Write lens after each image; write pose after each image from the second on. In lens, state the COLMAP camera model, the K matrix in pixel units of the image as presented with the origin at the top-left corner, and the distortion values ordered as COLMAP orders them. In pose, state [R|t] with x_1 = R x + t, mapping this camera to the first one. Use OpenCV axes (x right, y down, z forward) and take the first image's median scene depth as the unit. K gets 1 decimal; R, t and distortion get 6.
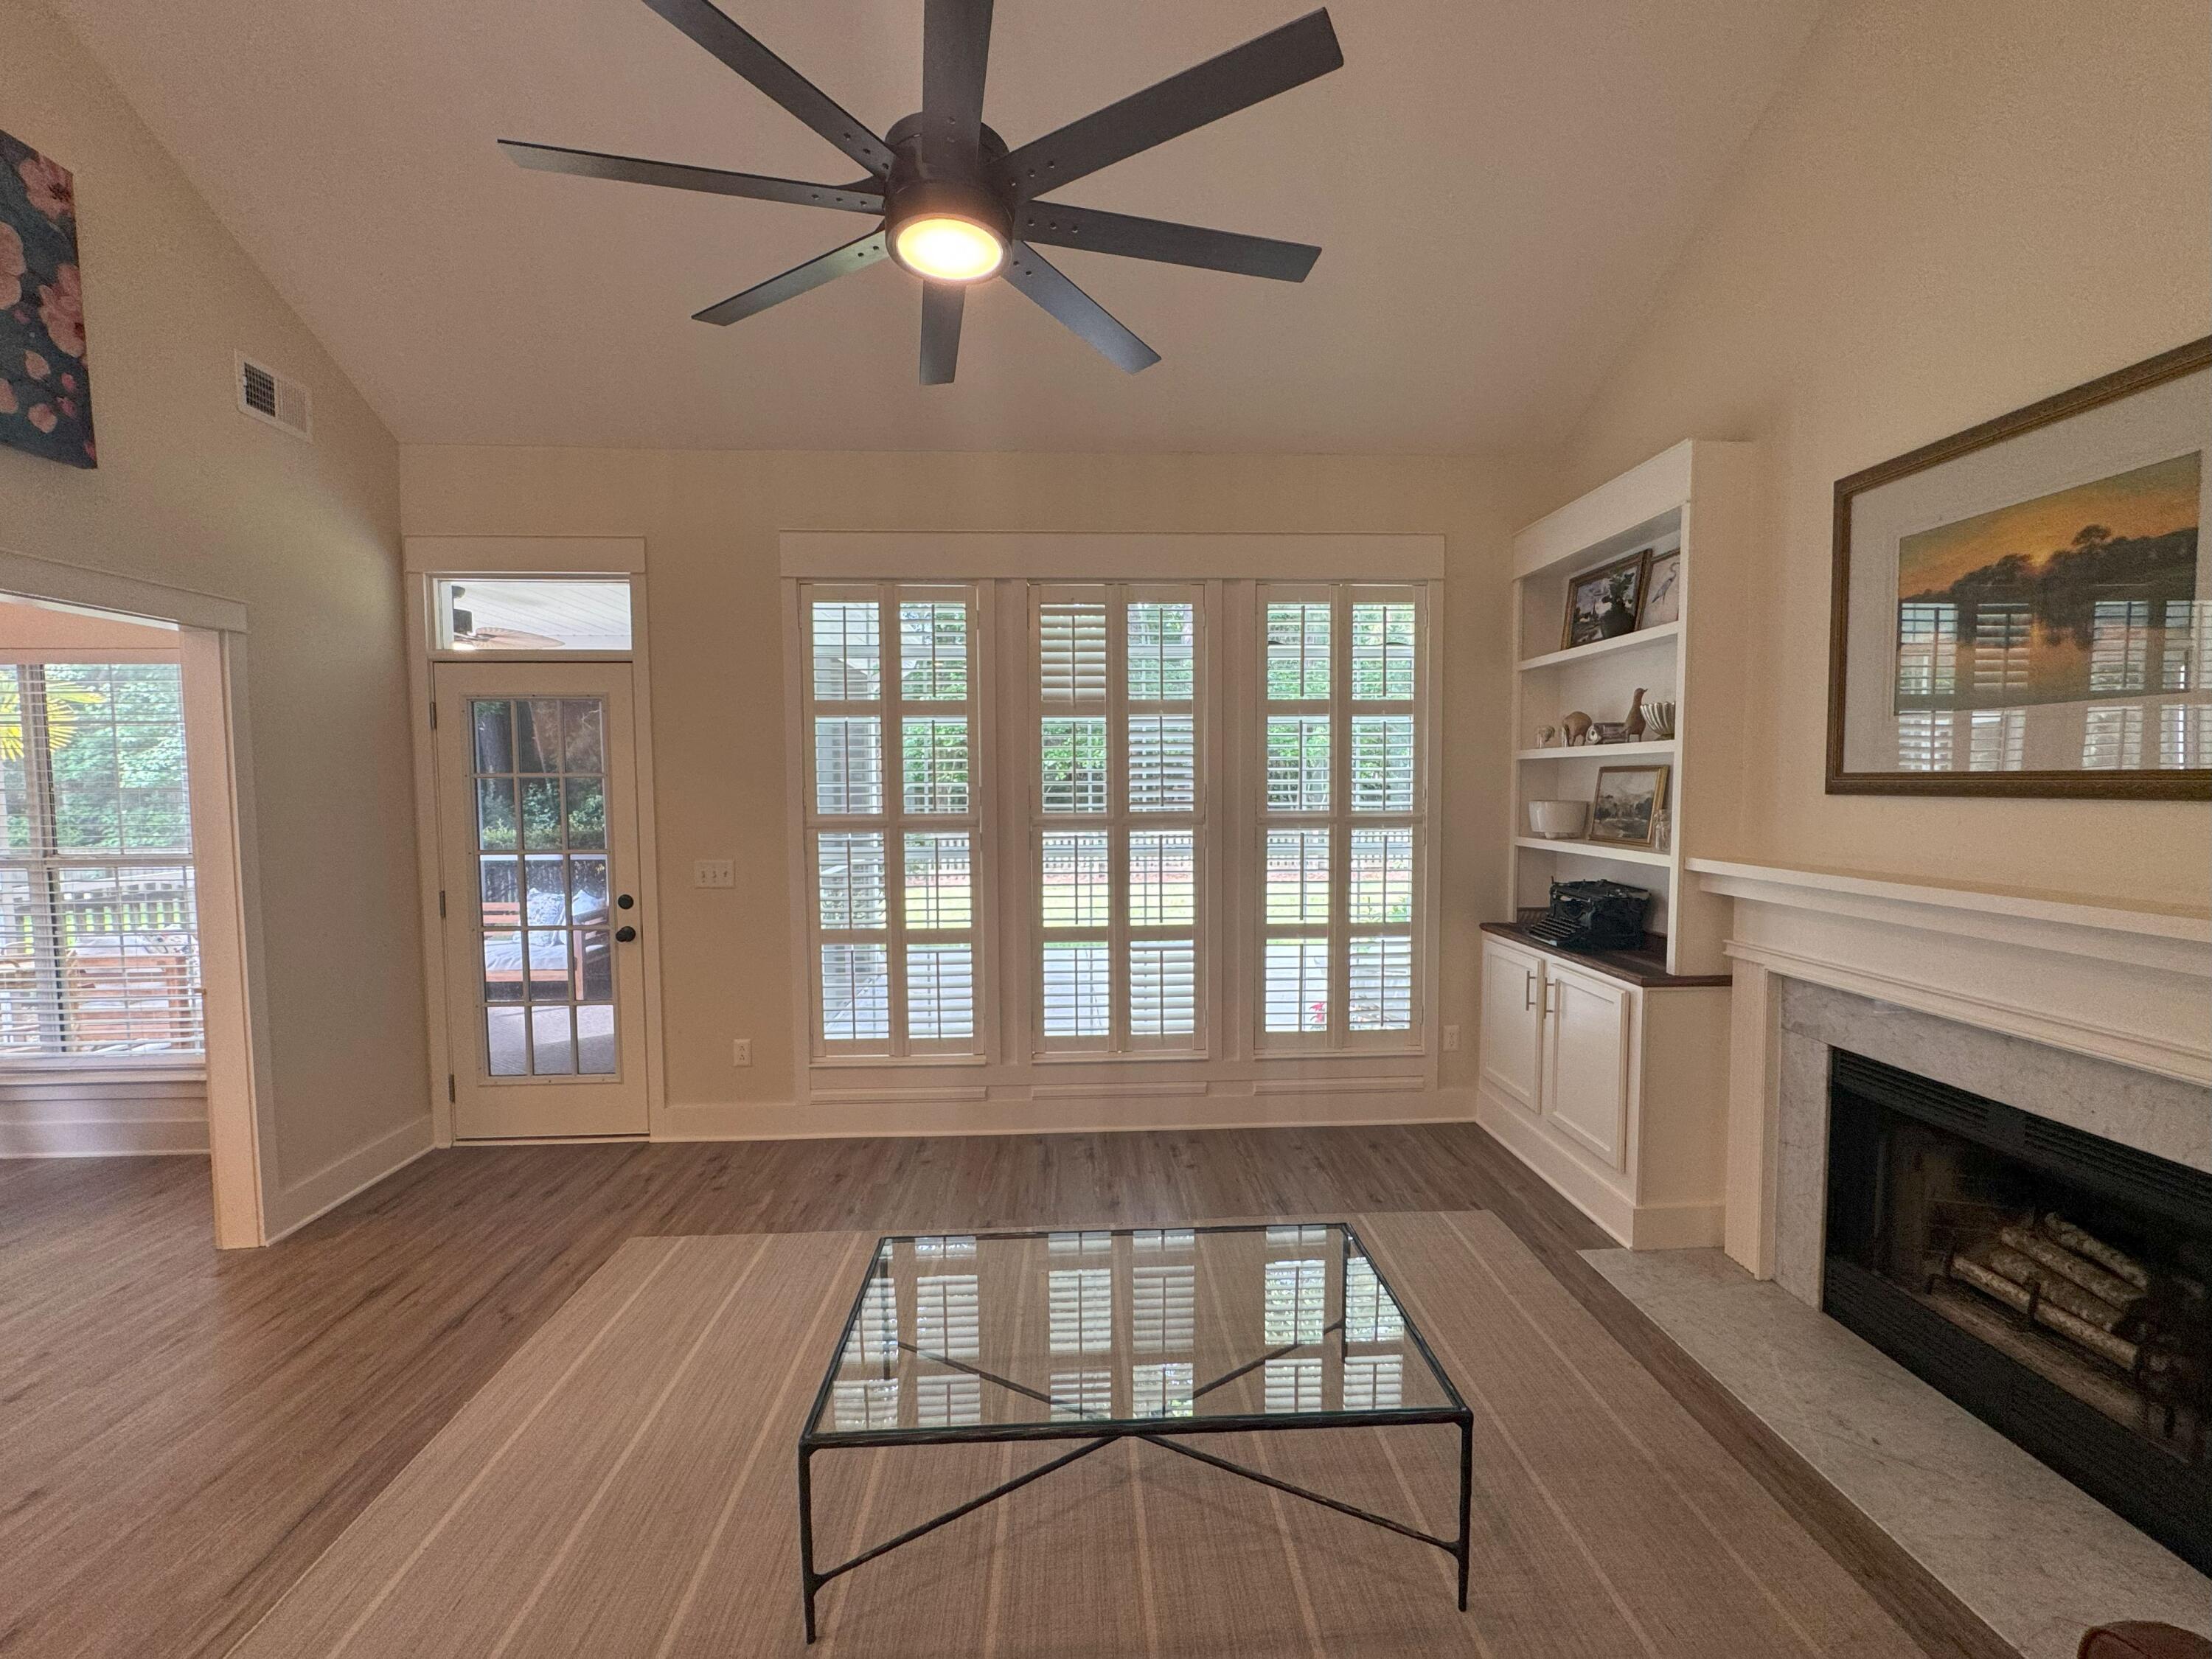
lens RADIAL K [[875.9, 0, 1106.0], [0, 875.9, 829.5], [0, 0, 1]] dist [0.000832, -0.000011]
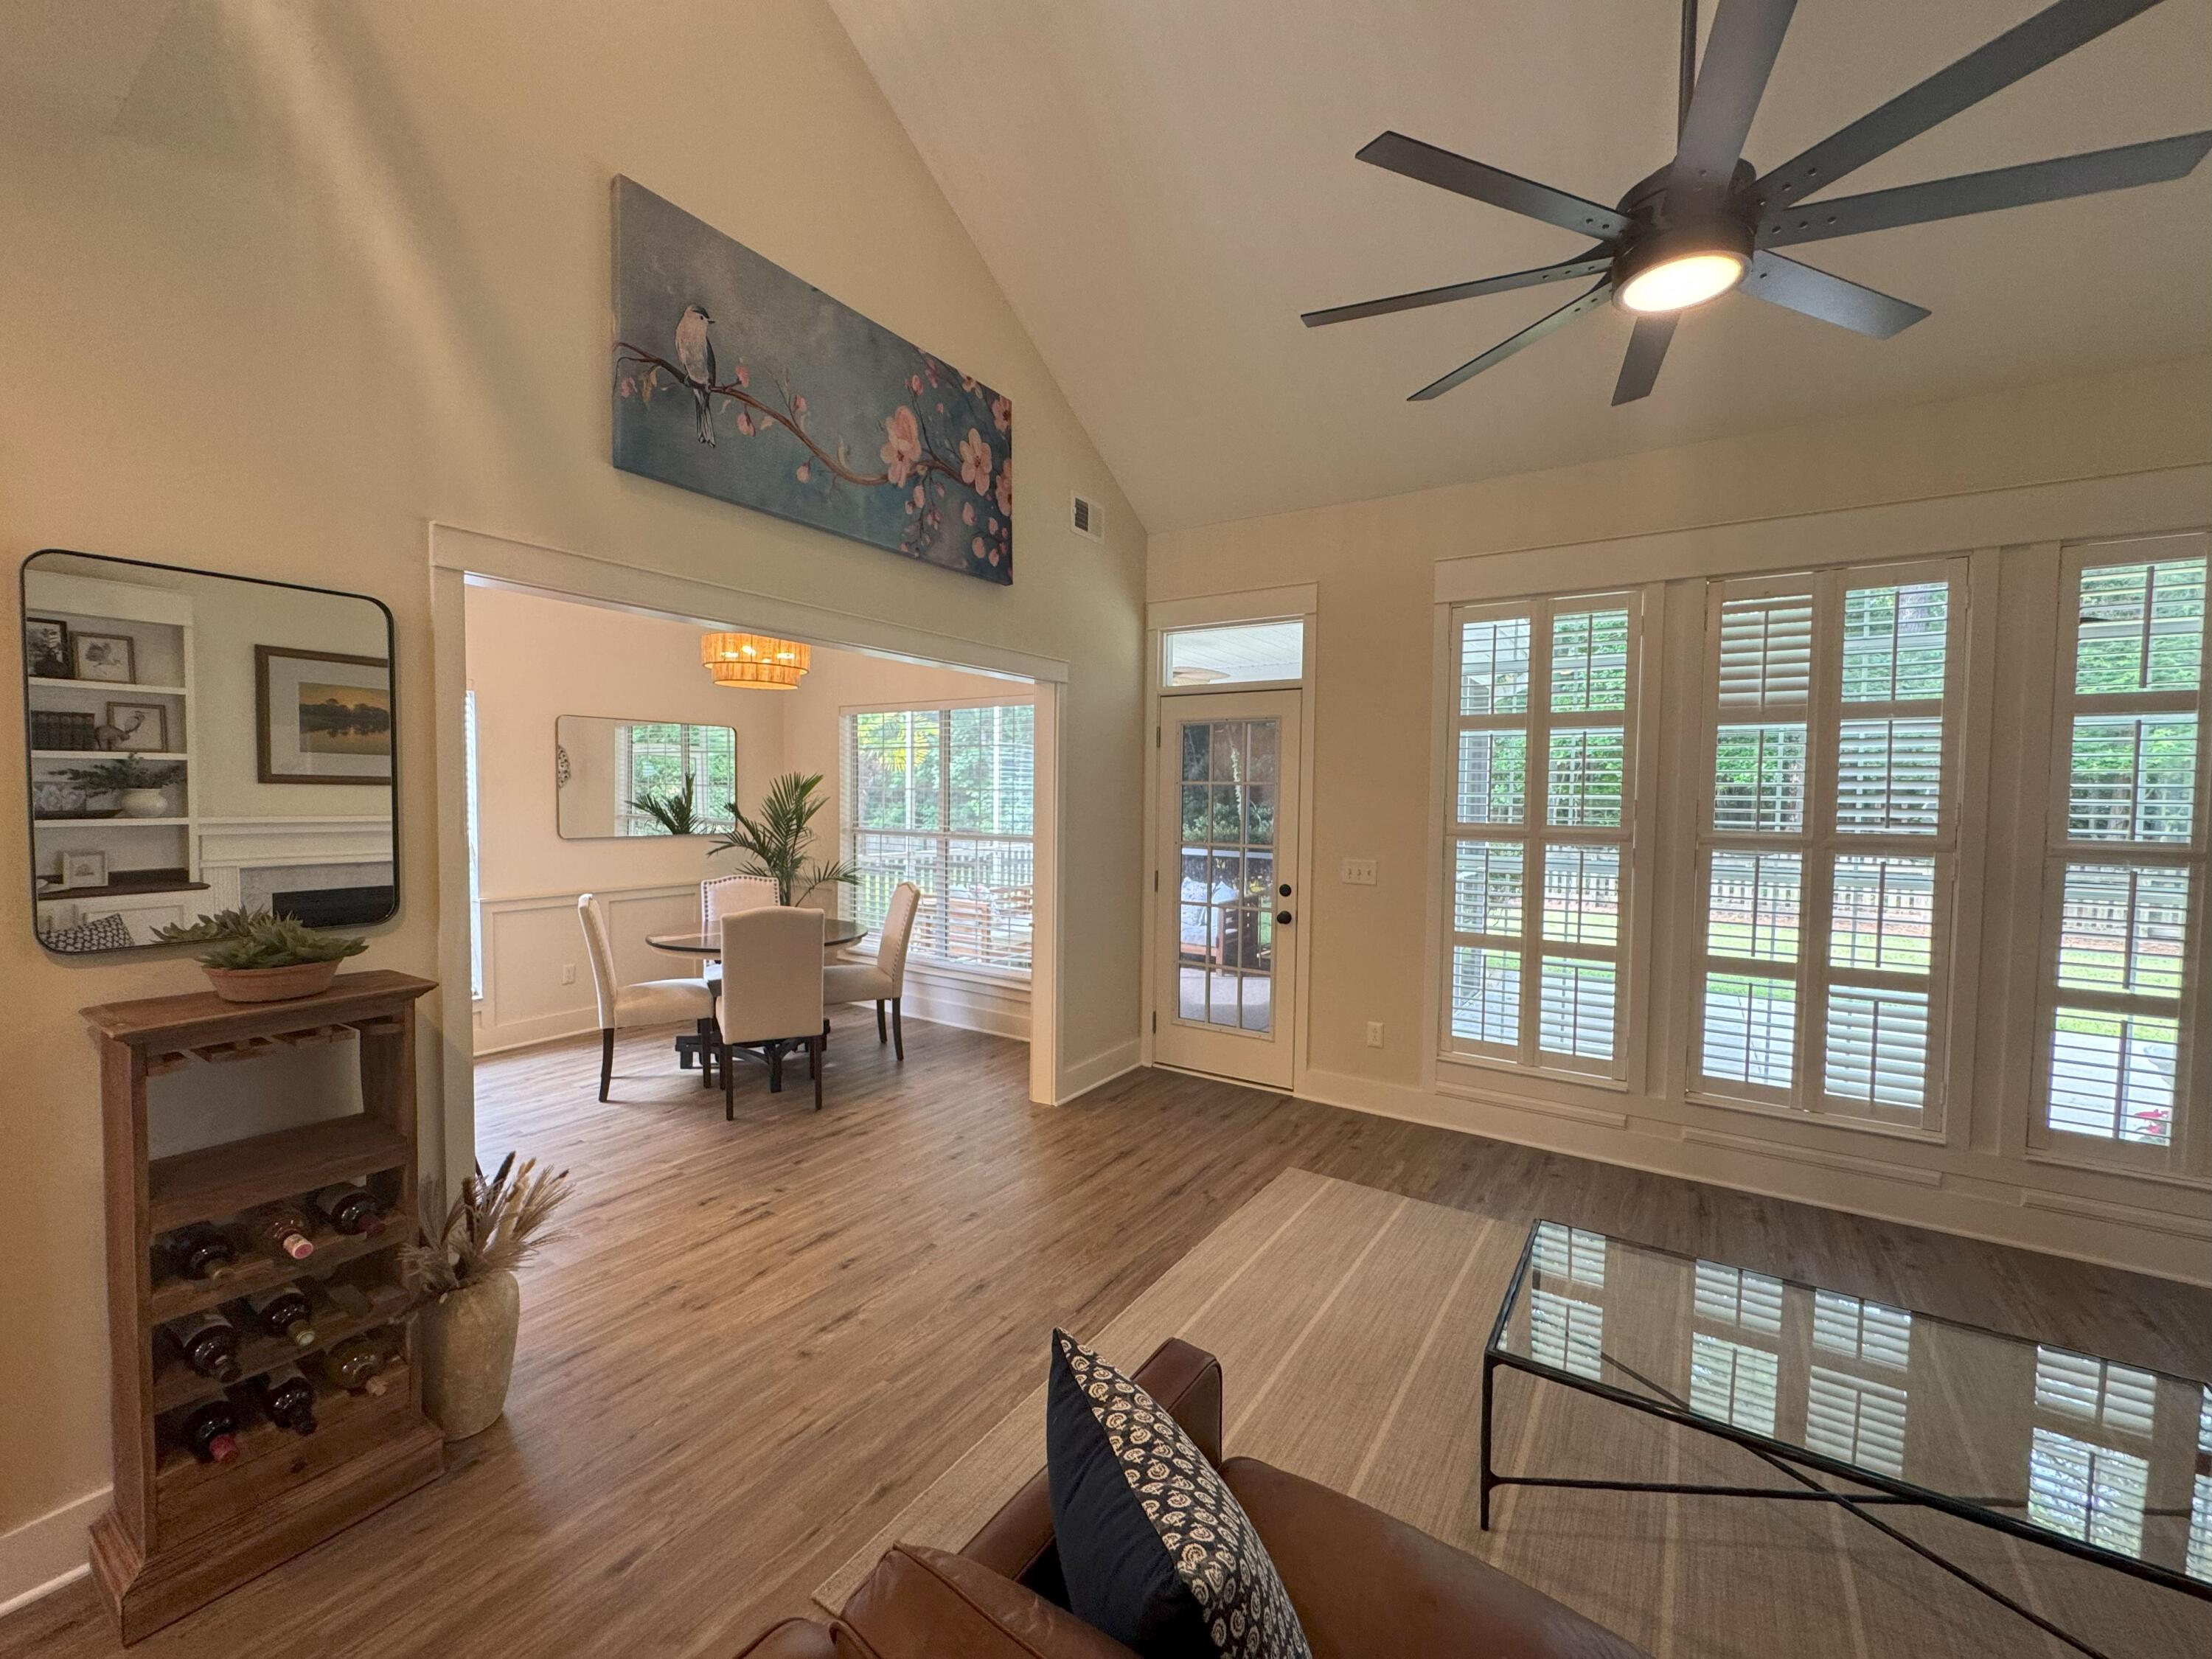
lens RADIAL K [[888.8, 0, 1106.0], [0, 888.8, 829.5], [0, 0, 1]] dist [-0.000578, -0.000405]
pose [[0.808410, 0.041197, -0.587177, -0.041096], [-0.051934, 0.998649, -0.001436, 0.015157], [0.586325, 0.031655, 0.809457, -0.124574]]
